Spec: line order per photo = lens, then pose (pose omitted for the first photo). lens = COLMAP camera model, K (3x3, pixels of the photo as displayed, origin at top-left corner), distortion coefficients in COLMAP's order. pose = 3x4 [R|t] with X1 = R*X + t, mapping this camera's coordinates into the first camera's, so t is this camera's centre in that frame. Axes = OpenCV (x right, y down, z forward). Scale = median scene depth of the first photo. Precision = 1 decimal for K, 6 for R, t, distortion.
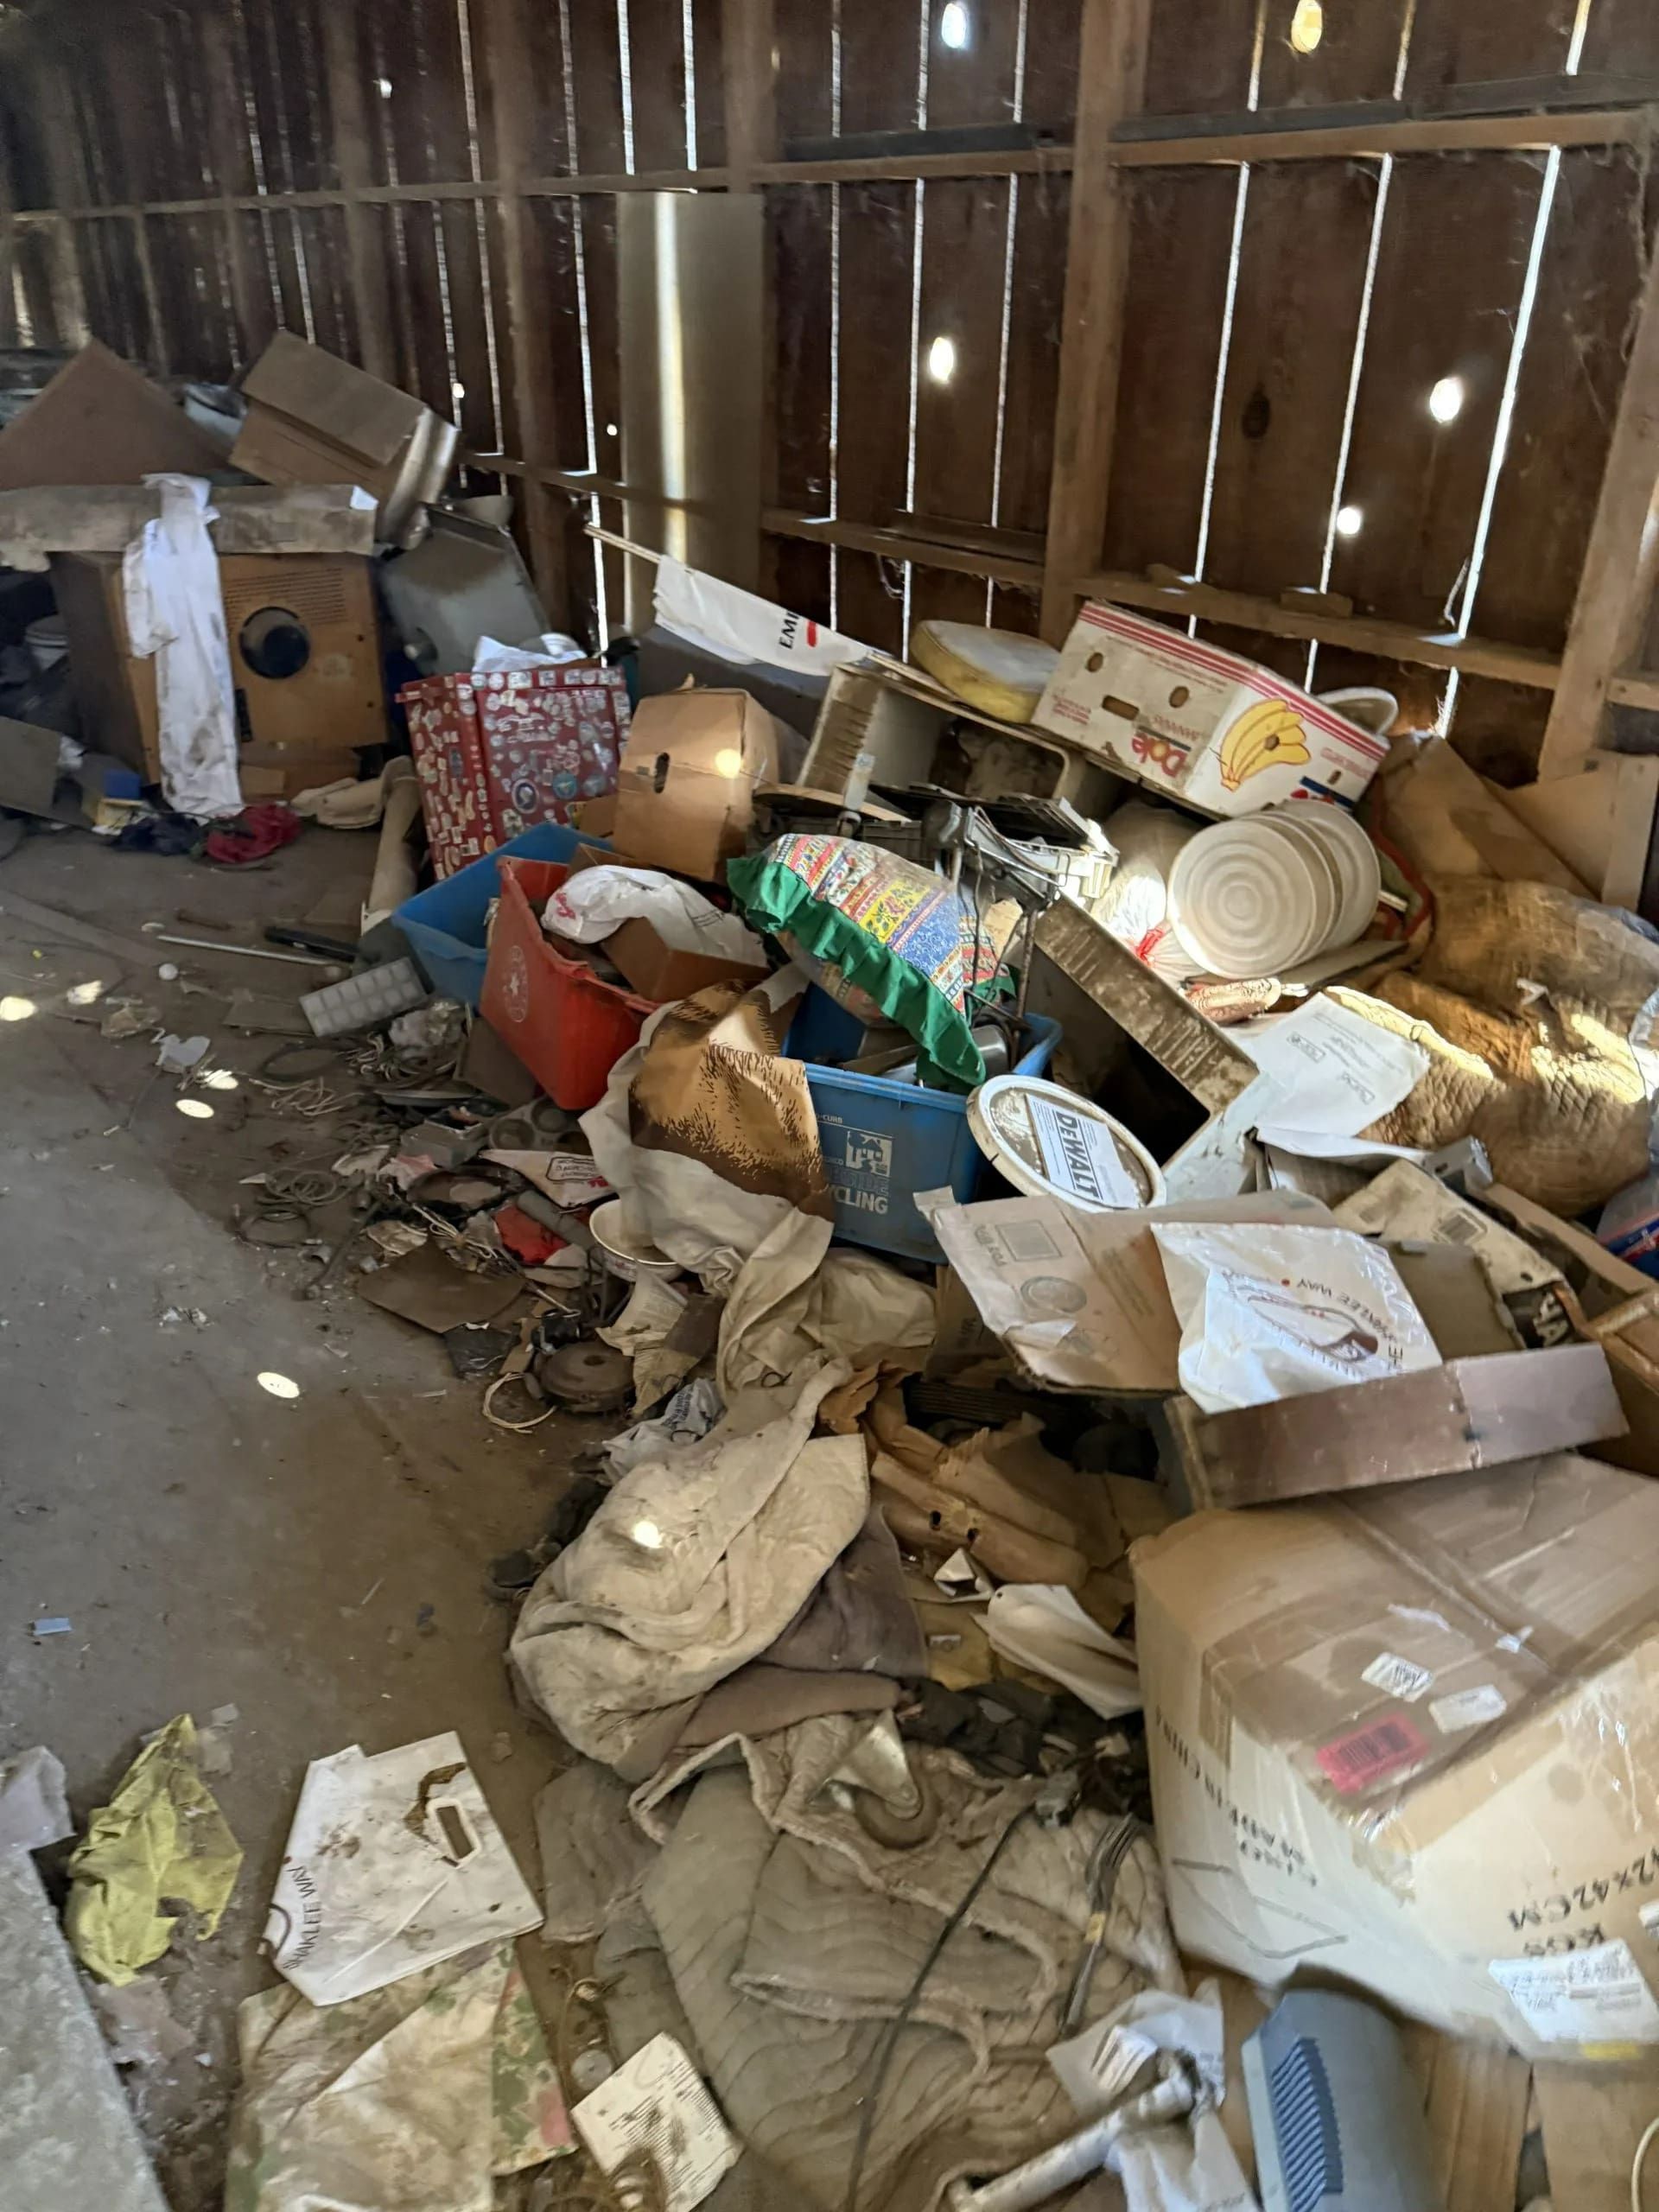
lens RADIAL K [[1564.8, 0, 820.6], [0, 1564.8, 1089.4], [0, 0, 1]] dist [0.030545, -0.044470]
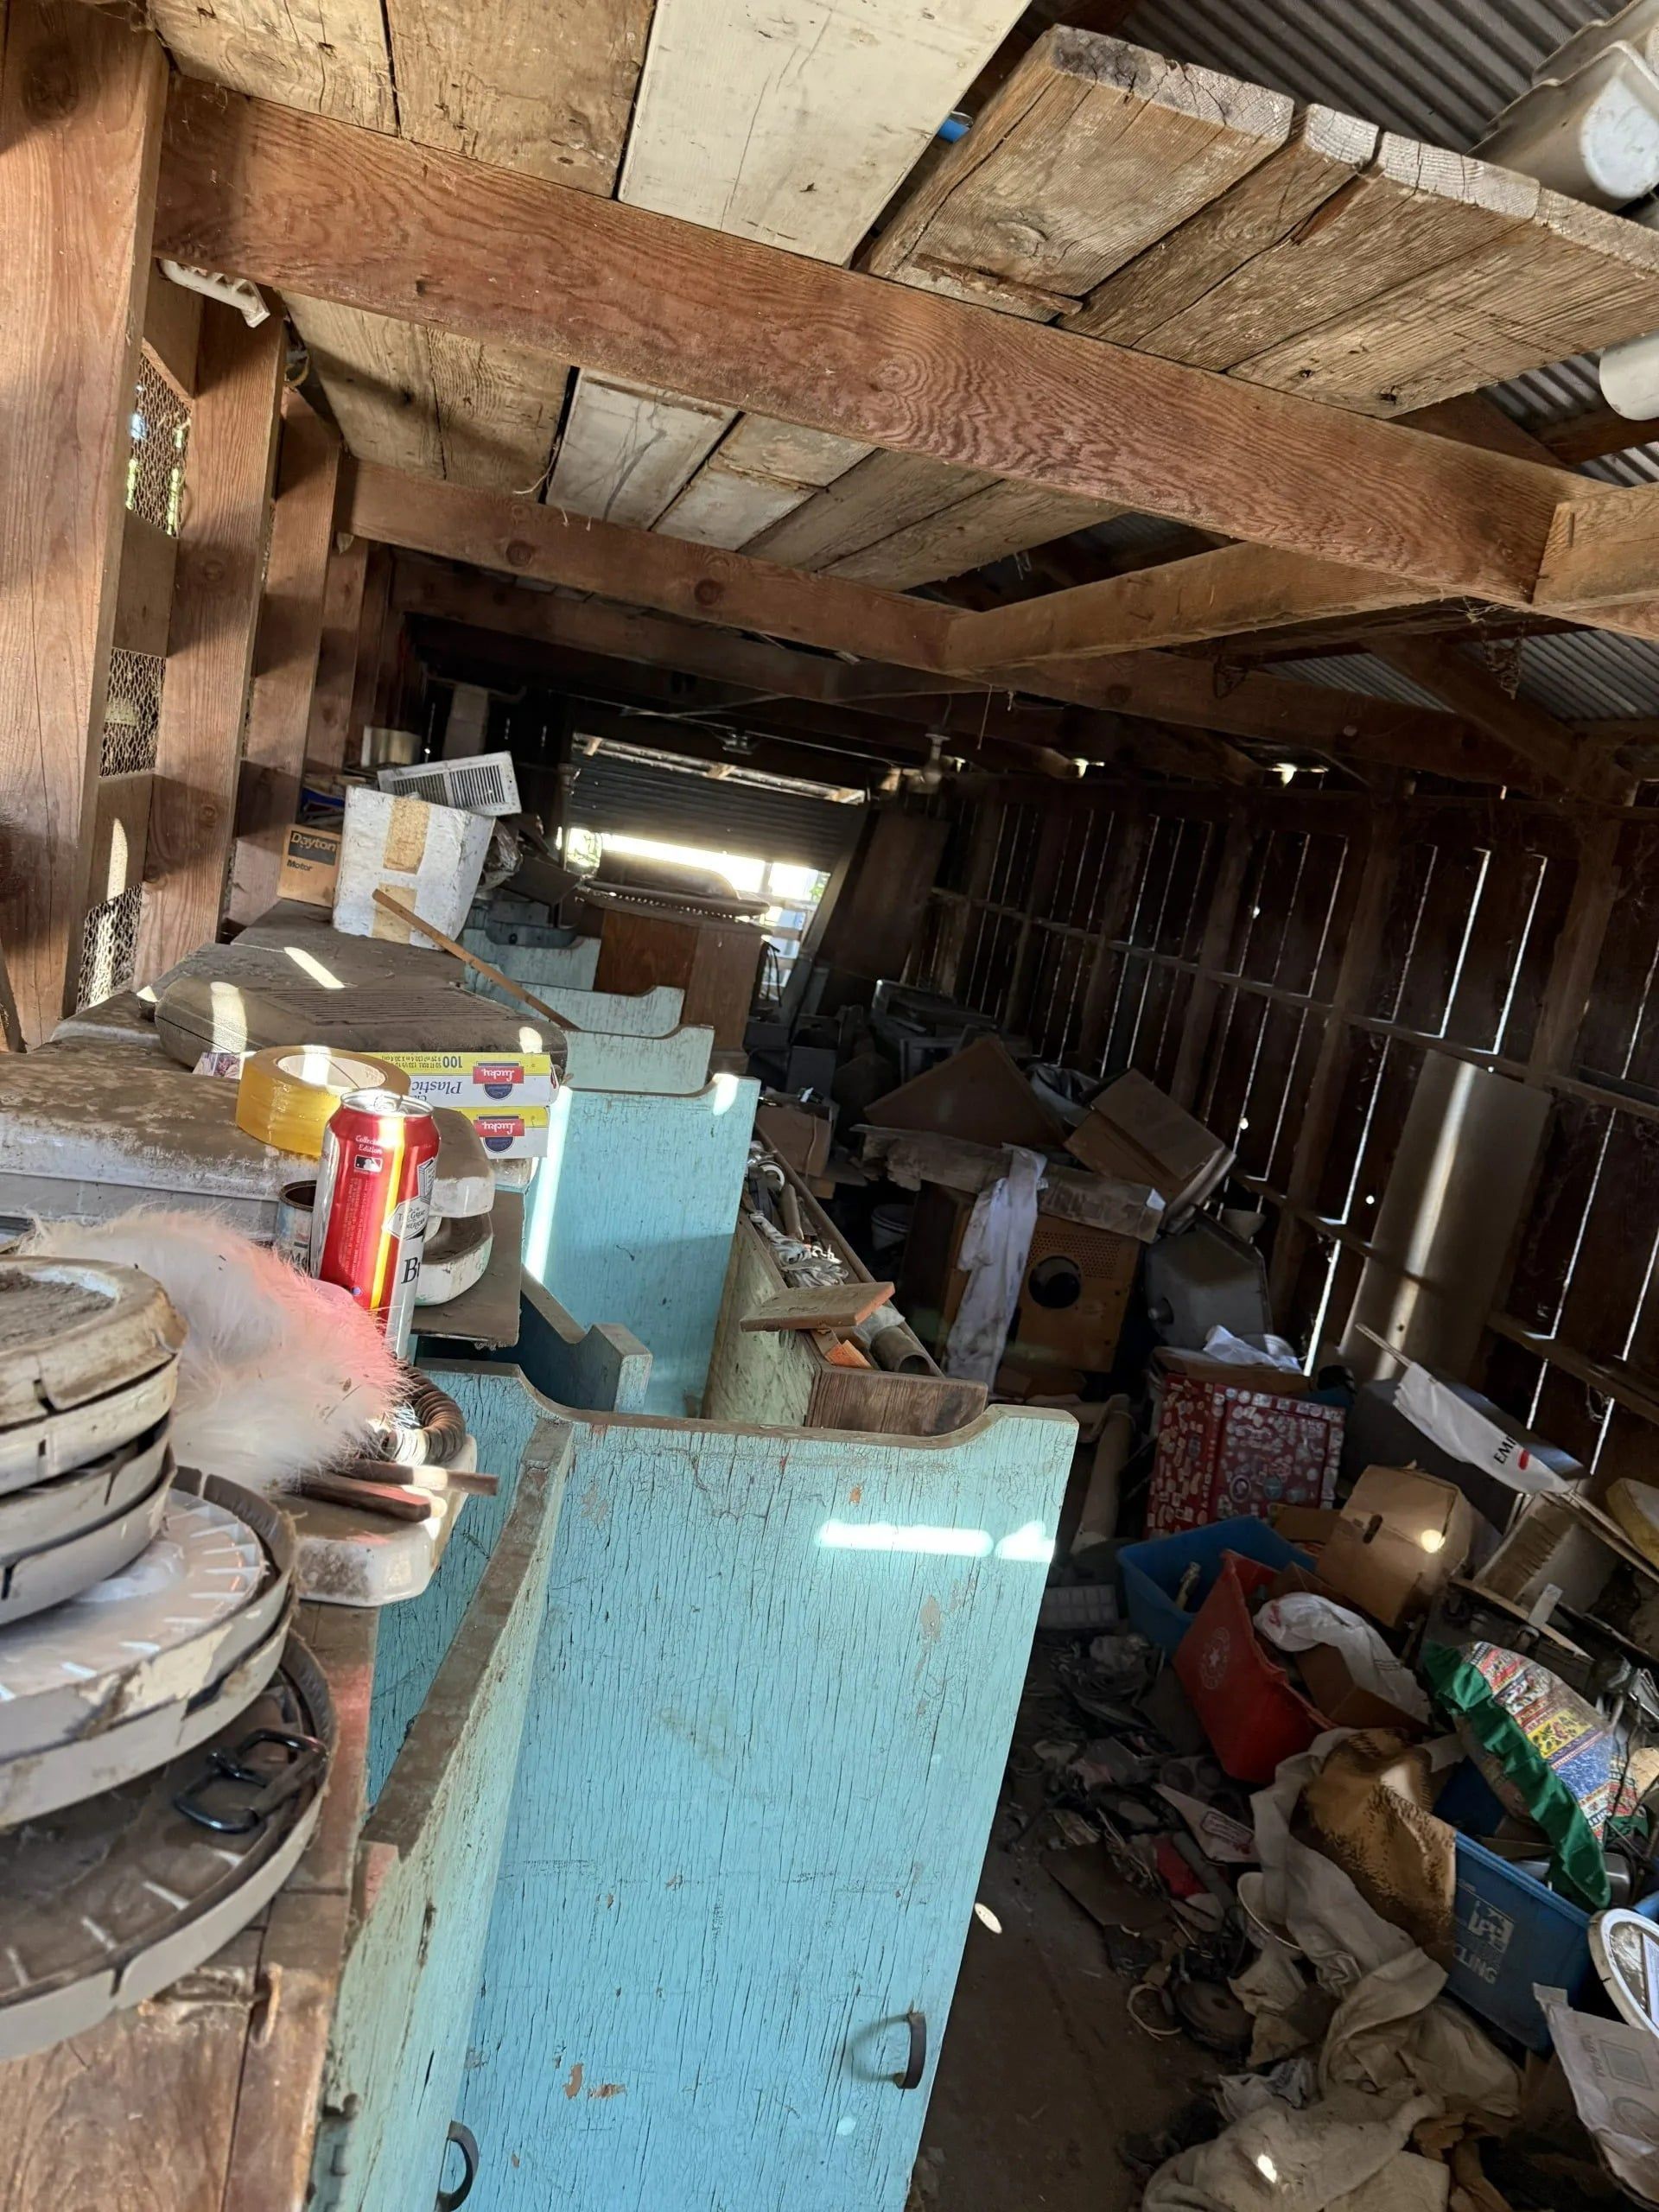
lens RADIAL K [[1564.8, 0, 825.7], [0, 1564.8, 1088.8], [0, 0, 1]] dist [0.030545, -0.044470]
pose [[0.892234, 0.229451, -0.388936, -0.090132], [-0.347444, 0.898972, -0.266707, -0.033426], [0.288446, 0.373099, 0.881814, -0.403251]]
